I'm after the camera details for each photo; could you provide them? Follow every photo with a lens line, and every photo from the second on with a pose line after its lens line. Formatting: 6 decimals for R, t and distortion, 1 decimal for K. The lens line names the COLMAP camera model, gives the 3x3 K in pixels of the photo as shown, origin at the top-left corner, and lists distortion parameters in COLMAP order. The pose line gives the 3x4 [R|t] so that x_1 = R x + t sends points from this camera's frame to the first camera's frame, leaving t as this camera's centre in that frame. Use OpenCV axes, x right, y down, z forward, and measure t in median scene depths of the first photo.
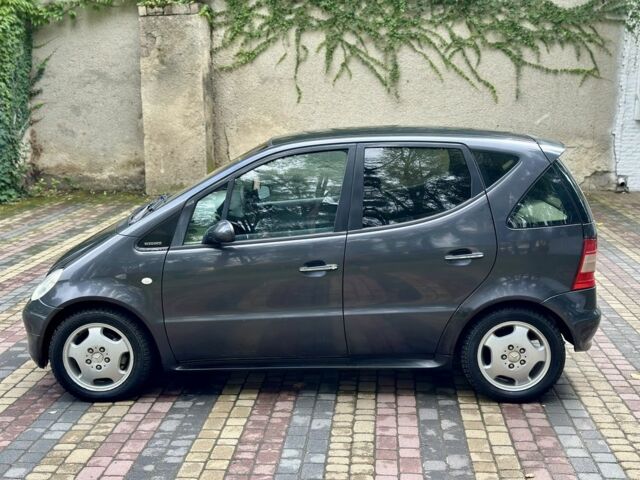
lens RADIAL K [[887.5, 0, 321.0], [0, 887.5, 239.6], [0, 0, 1]] dist [0.140238, 0.000000]
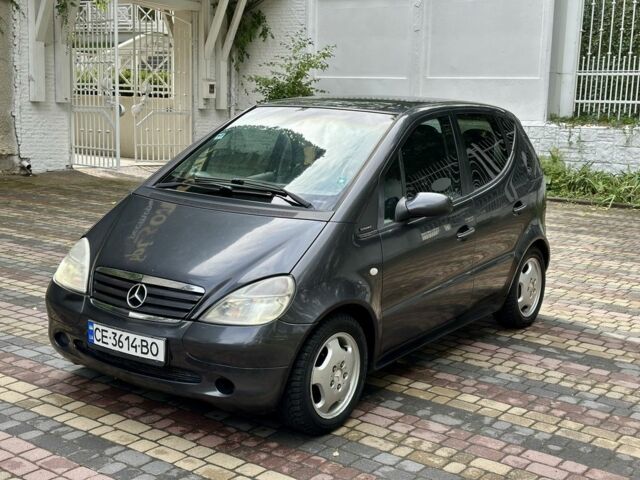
lens RADIAL K [[887.5, 0, 320.6], [0, 887.5, 239.9], [0, 0, 1]] dist [0.140238, 0.000000]
pose [[0.530842, -0.120079, 0.838920, -0.964227], [0.110582, 0.991262, 0.071912, -0.052475], [-0.840225, 0.054596, 0.539482, 0.600340]]
